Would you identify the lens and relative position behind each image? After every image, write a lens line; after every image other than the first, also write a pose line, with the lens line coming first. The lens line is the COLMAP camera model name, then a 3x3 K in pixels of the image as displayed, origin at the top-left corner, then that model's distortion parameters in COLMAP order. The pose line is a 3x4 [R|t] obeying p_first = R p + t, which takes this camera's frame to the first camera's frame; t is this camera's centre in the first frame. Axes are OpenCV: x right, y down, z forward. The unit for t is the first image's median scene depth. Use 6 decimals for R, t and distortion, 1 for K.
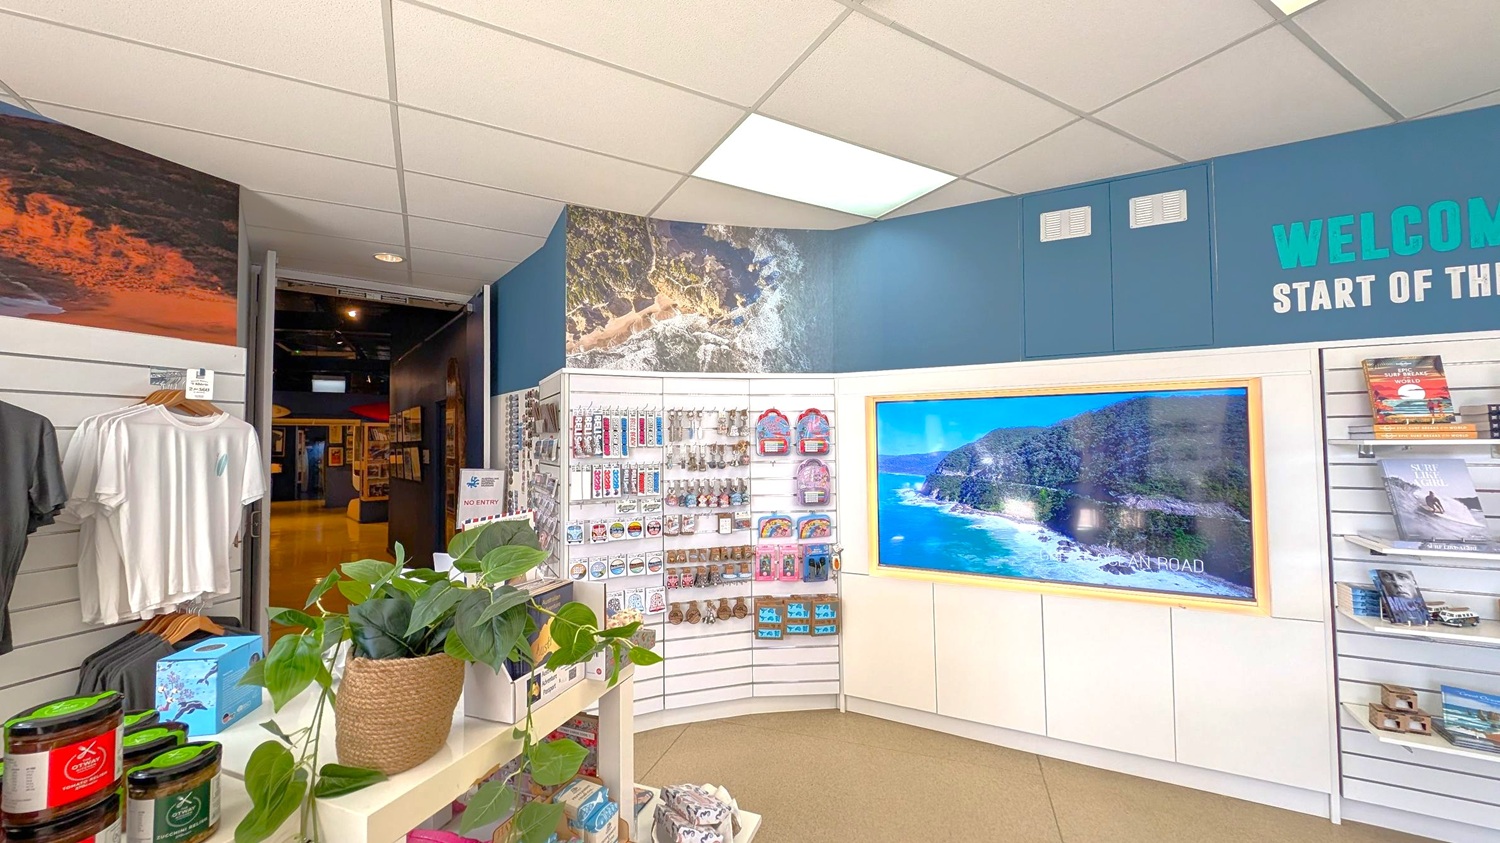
lens RADIAL K [[566.8, 0, 750.1], [0, 566.8, 423.2], [0, 0, 1]] dist [0.002661, -0.000748]
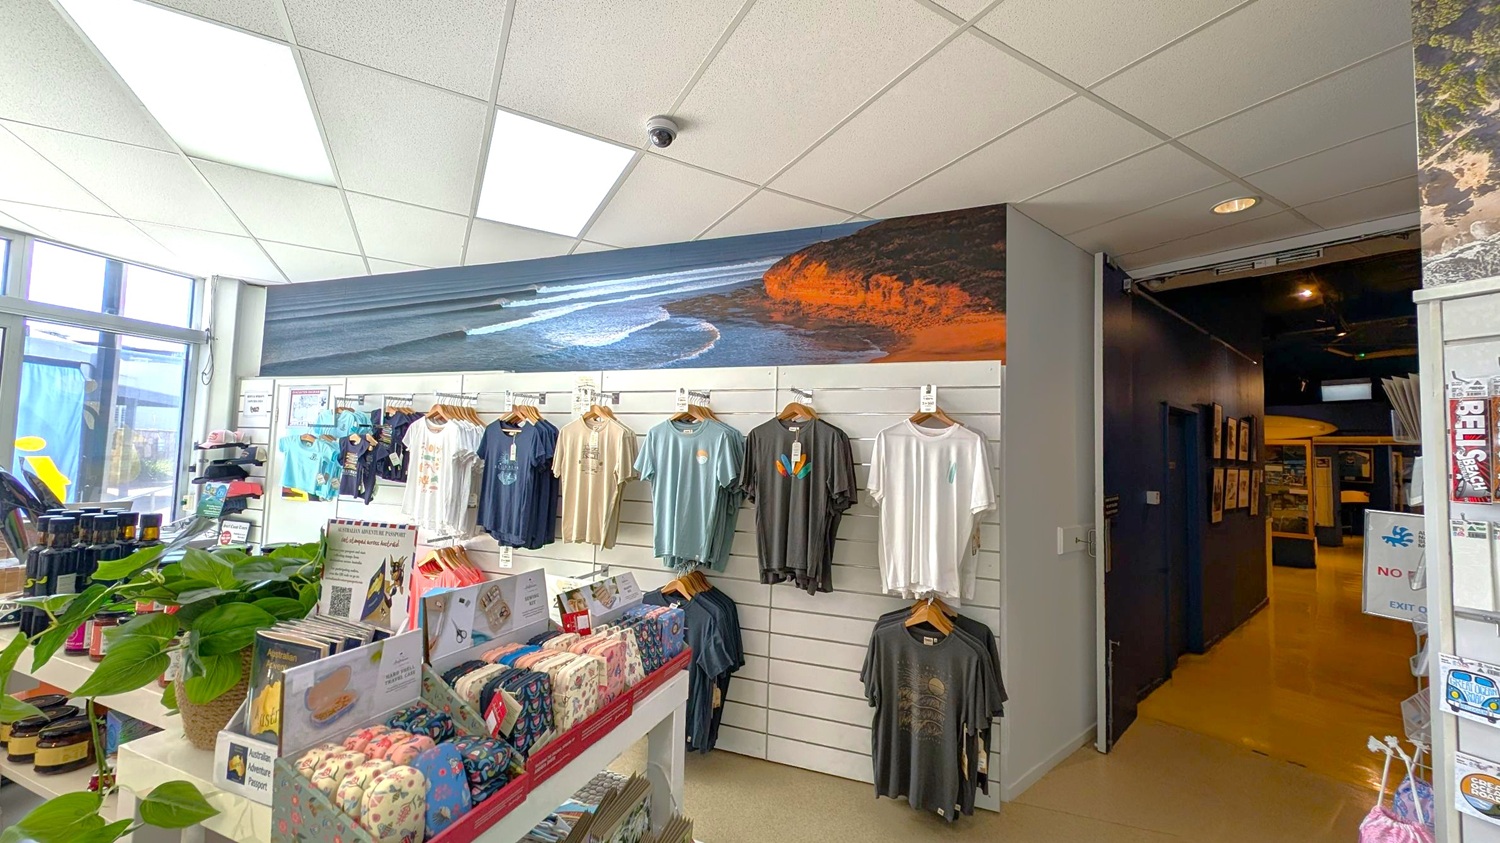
lens RADIAL K [[566.8, 0, 757.7], [0, 566.8, 424.7], [0, 0, 1]] dist [0.002661, -0.000748]
pose [[-0.013224, -0.042700, -0.999000, 0.101416], [0.004459, 0.999075, -0.042763, 0.019664], [0.999903, -0.005020, -0.013021, 0.479831]]
